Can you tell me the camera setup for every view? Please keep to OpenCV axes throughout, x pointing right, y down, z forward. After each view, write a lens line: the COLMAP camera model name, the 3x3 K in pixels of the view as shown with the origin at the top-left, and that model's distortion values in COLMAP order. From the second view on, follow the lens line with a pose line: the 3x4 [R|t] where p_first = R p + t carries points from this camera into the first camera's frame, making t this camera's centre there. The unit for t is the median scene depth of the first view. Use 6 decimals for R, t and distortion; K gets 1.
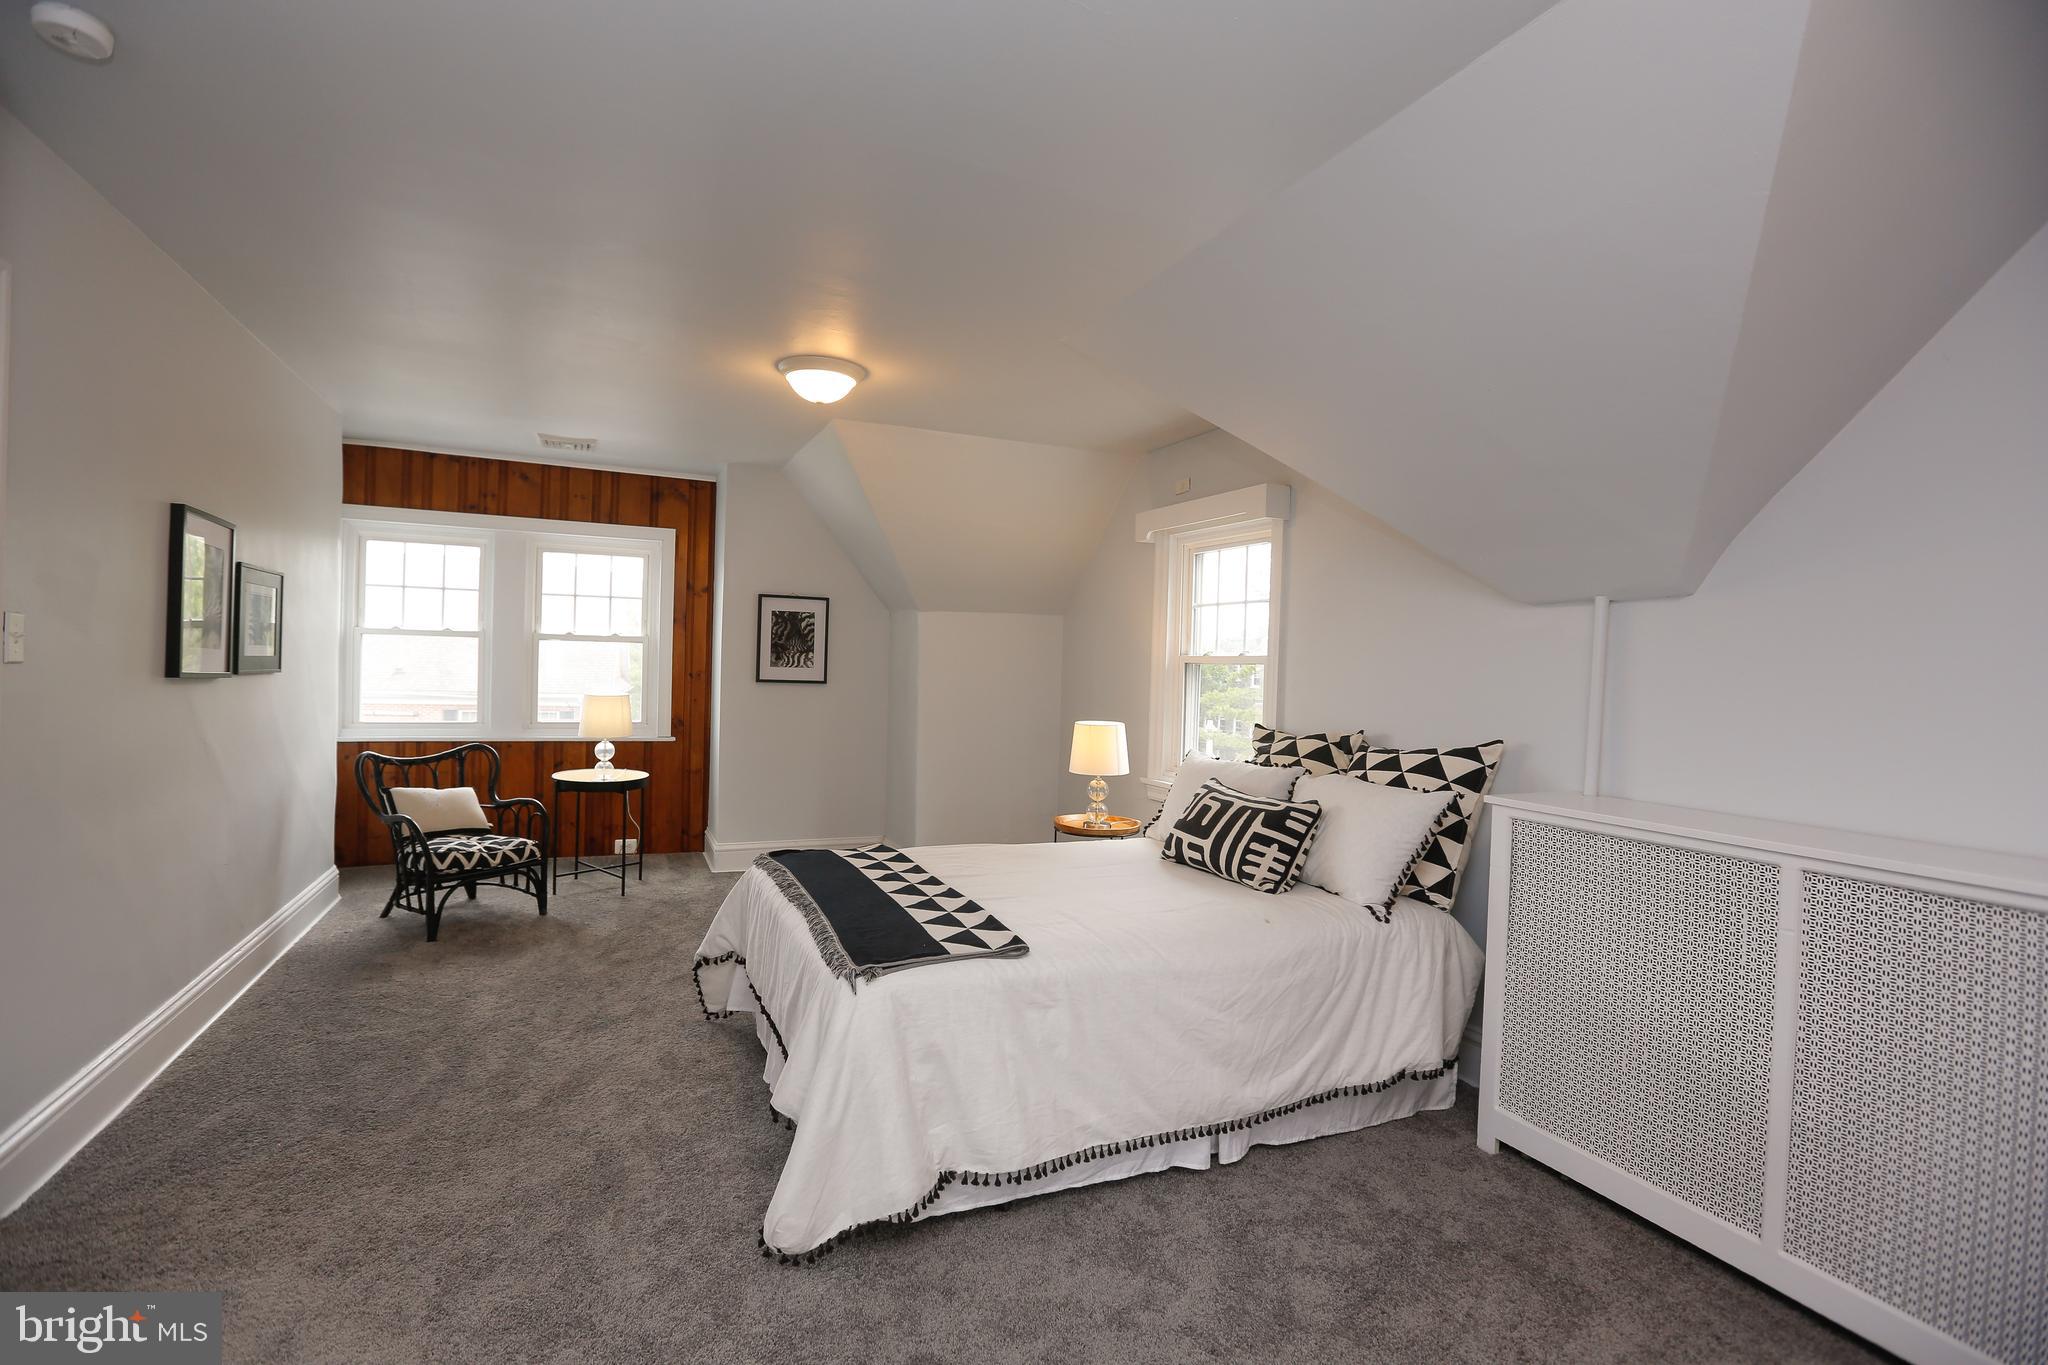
lens RADIAL K [[927.7, 0, 1009.7], [0, 927.7, 675.0], [0, 0, 1]] dist [-0.069466, 0.031589]
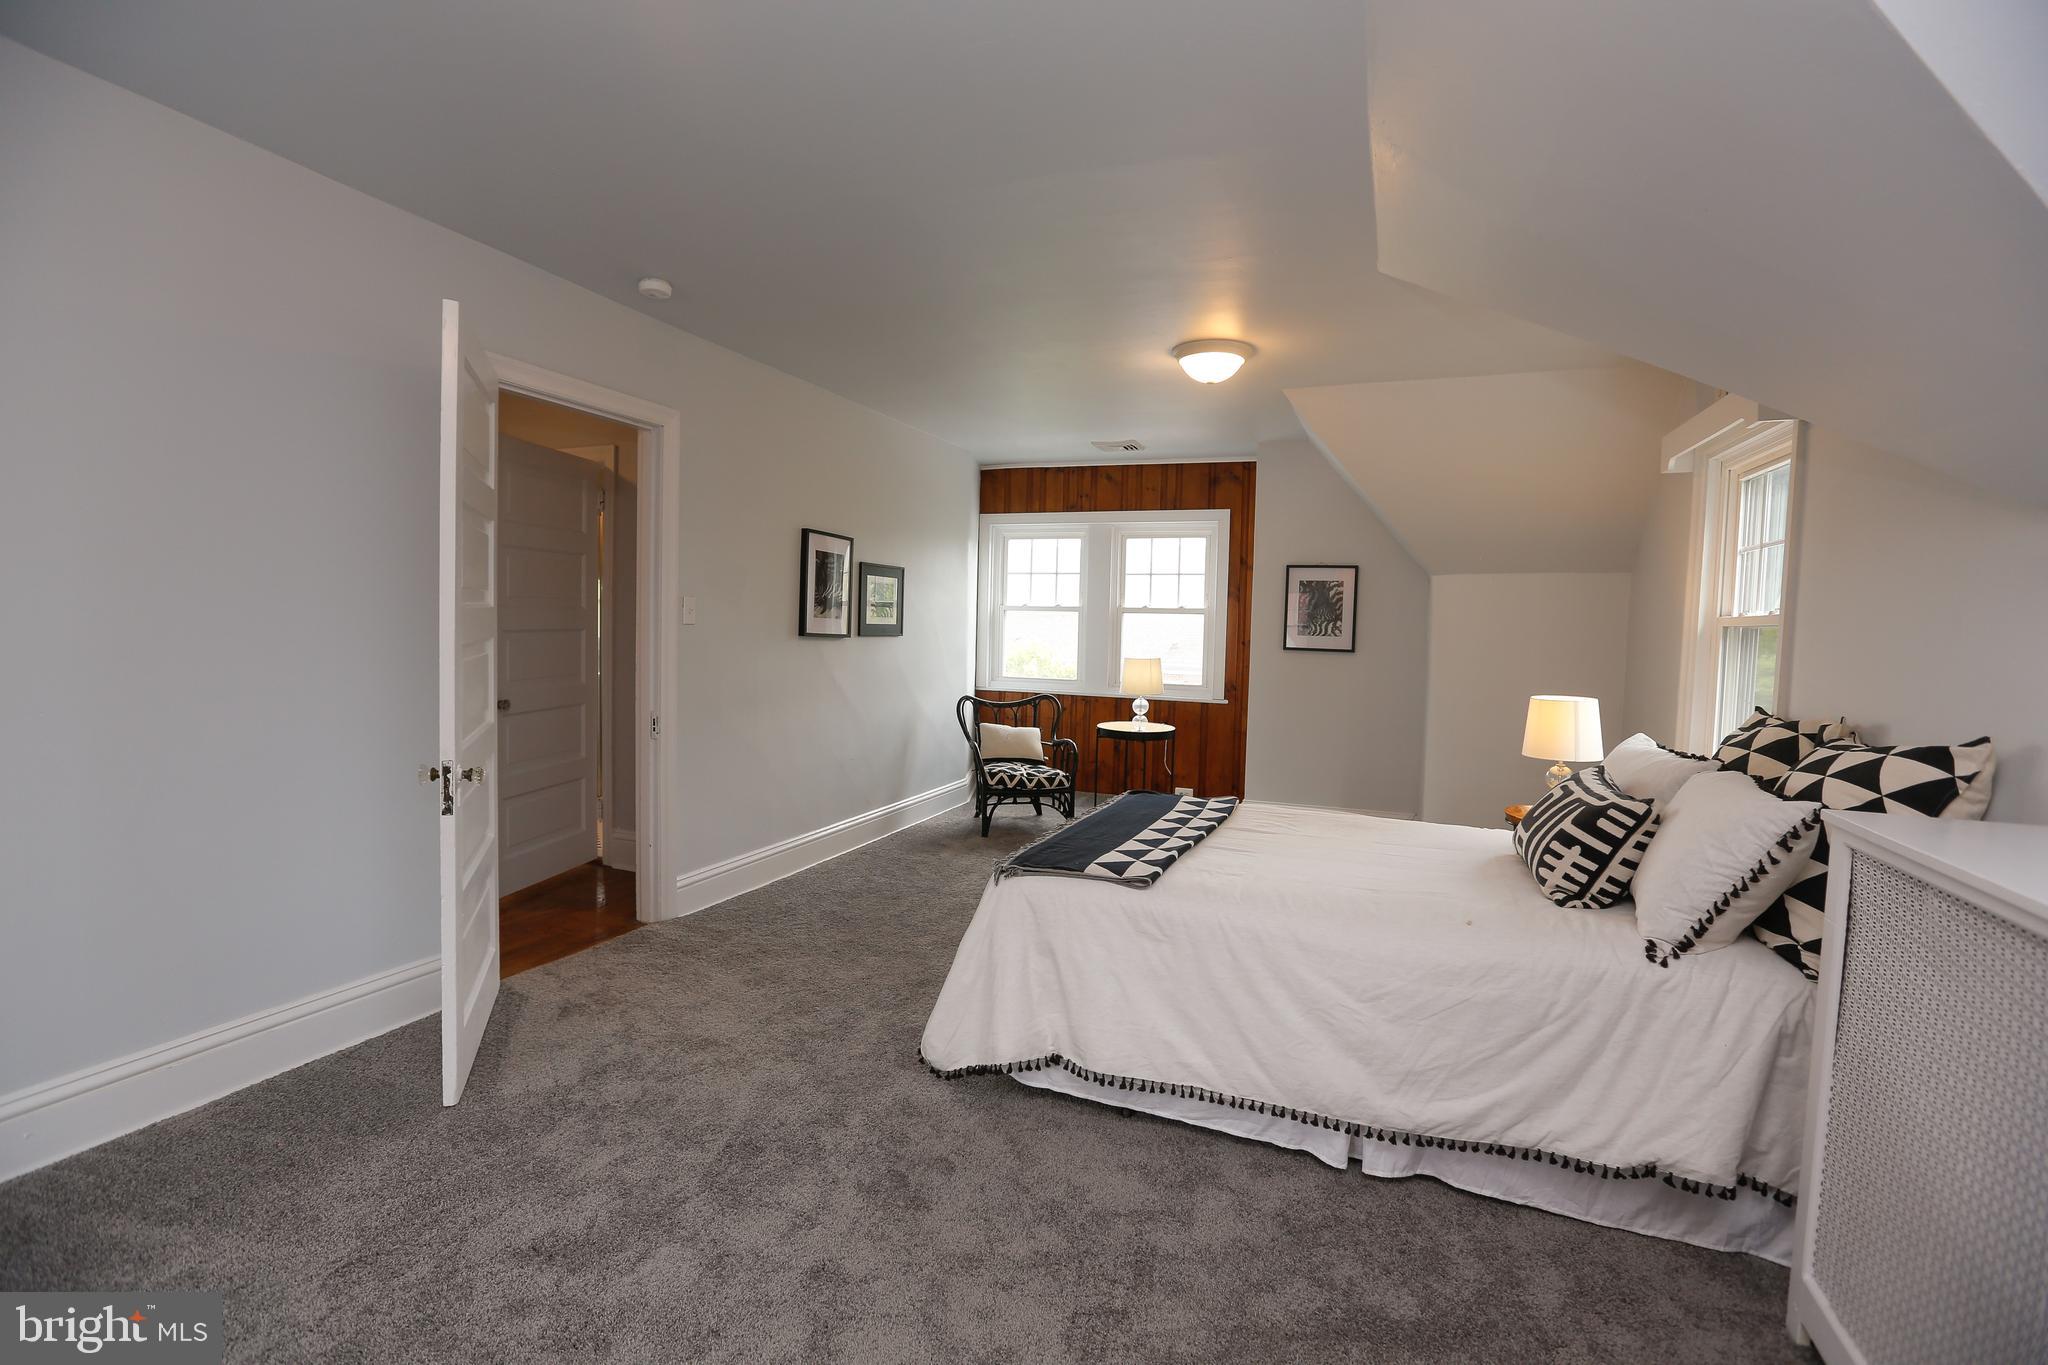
lens RADIAL K [[927.7, 0, 1009.7], [0, 927.7, 675.0], [0, 0, 1]] dist [-0.069466, 0.031589]
pose [[0.689135, 0.028163, -0.724085, 0.339478], [-0.011537, 0.999544, 0.027896, 0.013383], [0.724541, -0.010870, 0.689146, 0.072327]]
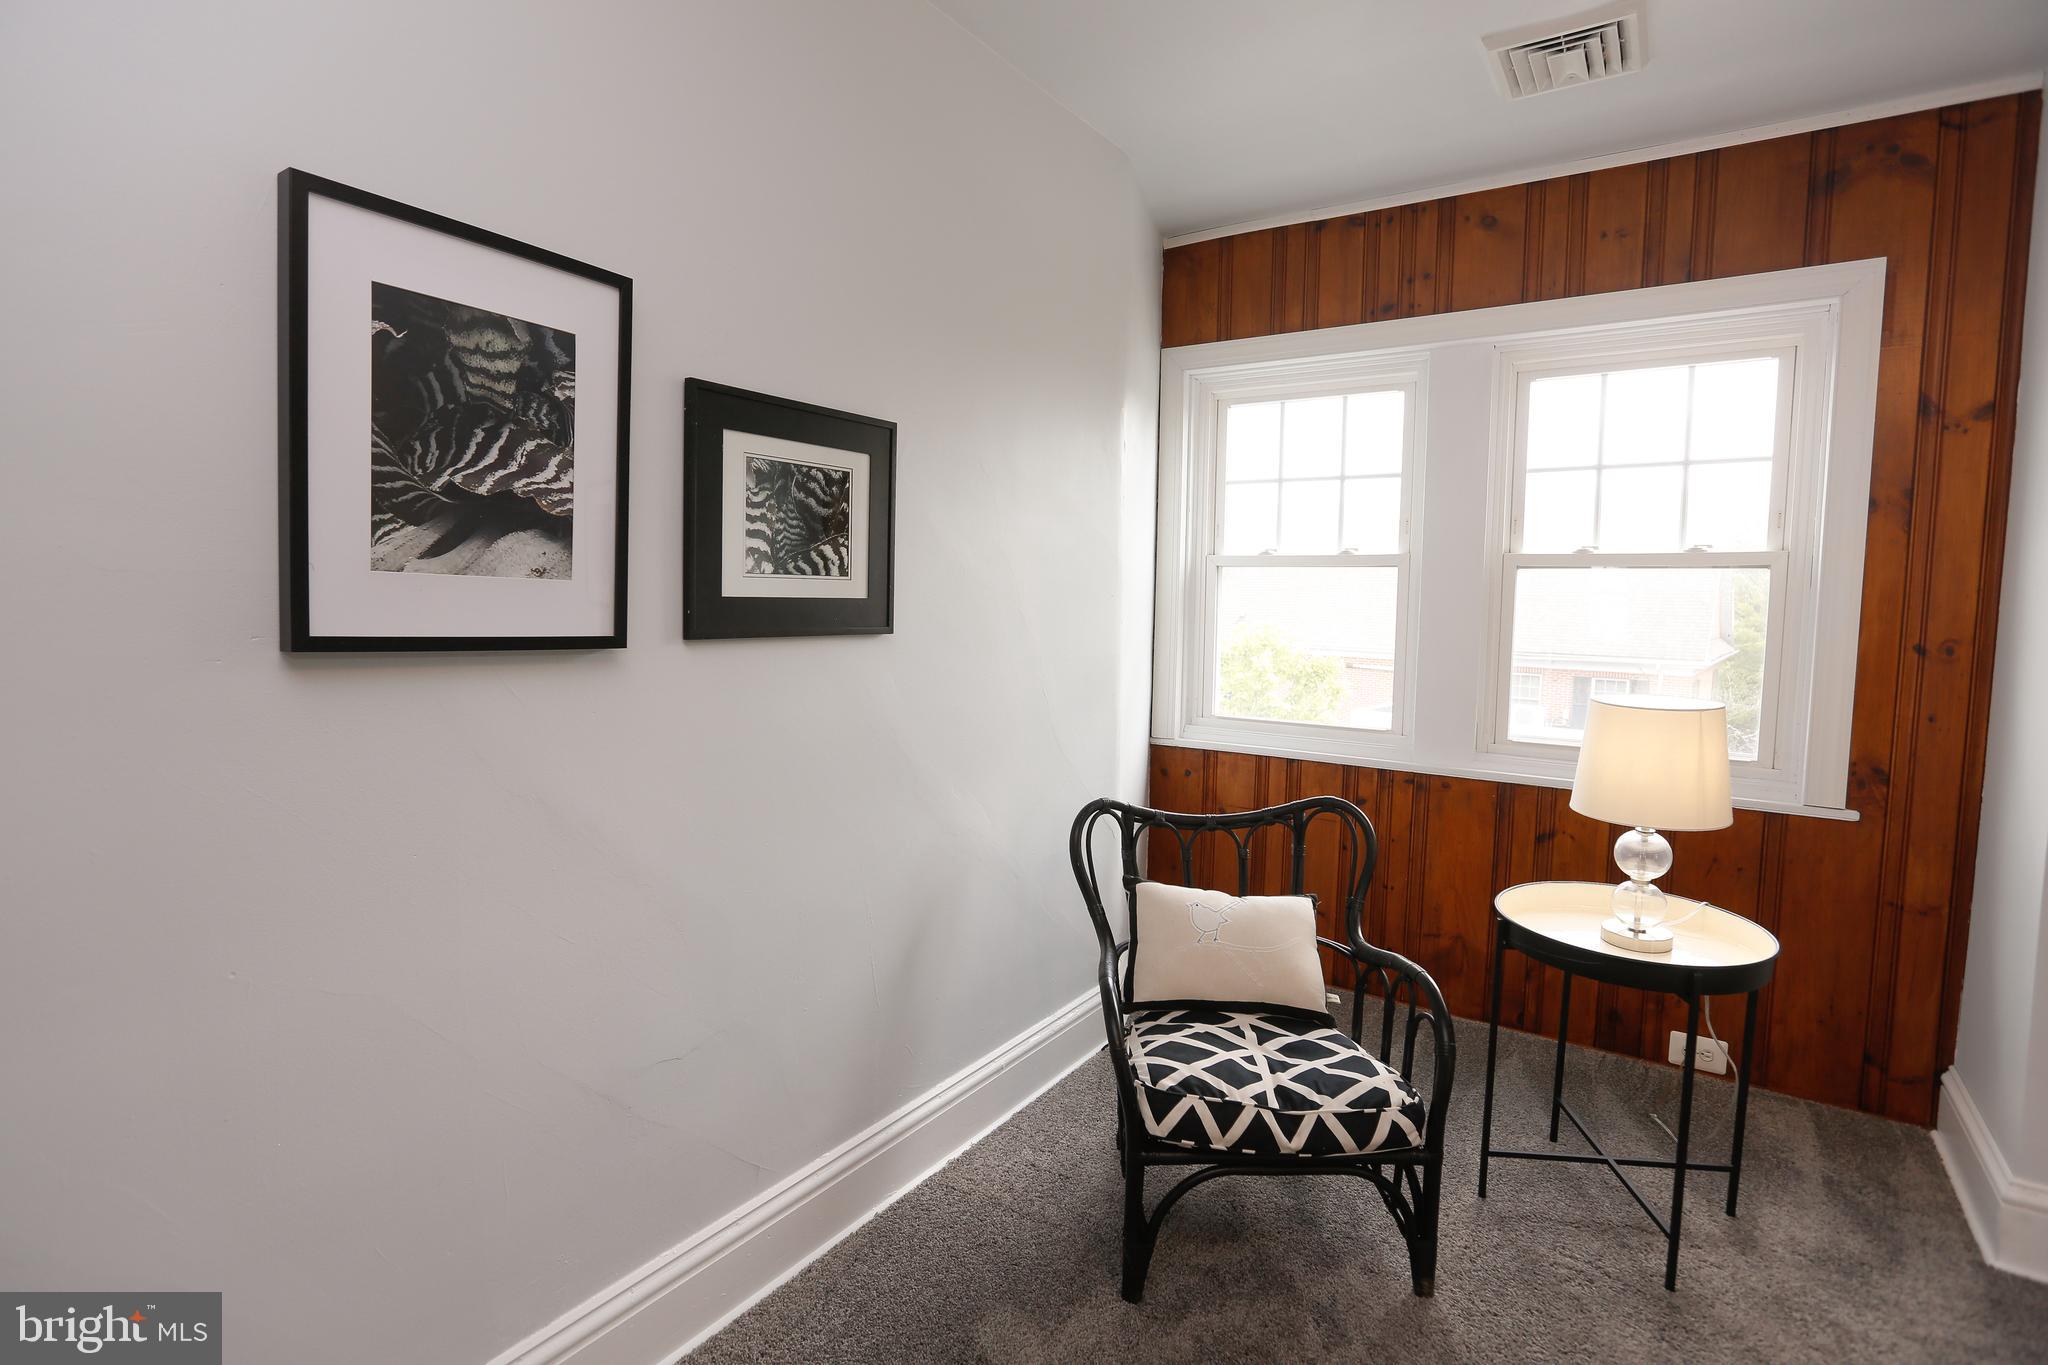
lens RADIAL K [[1006.1, 0, 1020.6], [0, 1006.1, 674.3], [0, 0, 1]] dist [-0.045992, 0.024131]
pose [[0.523962, 0.047224, -0.850431, -0.268288], [-0.010685, 0.998748, 0.048876, -0.007632], [0.851675, -0.016522, 0.523810, 0.654602]]
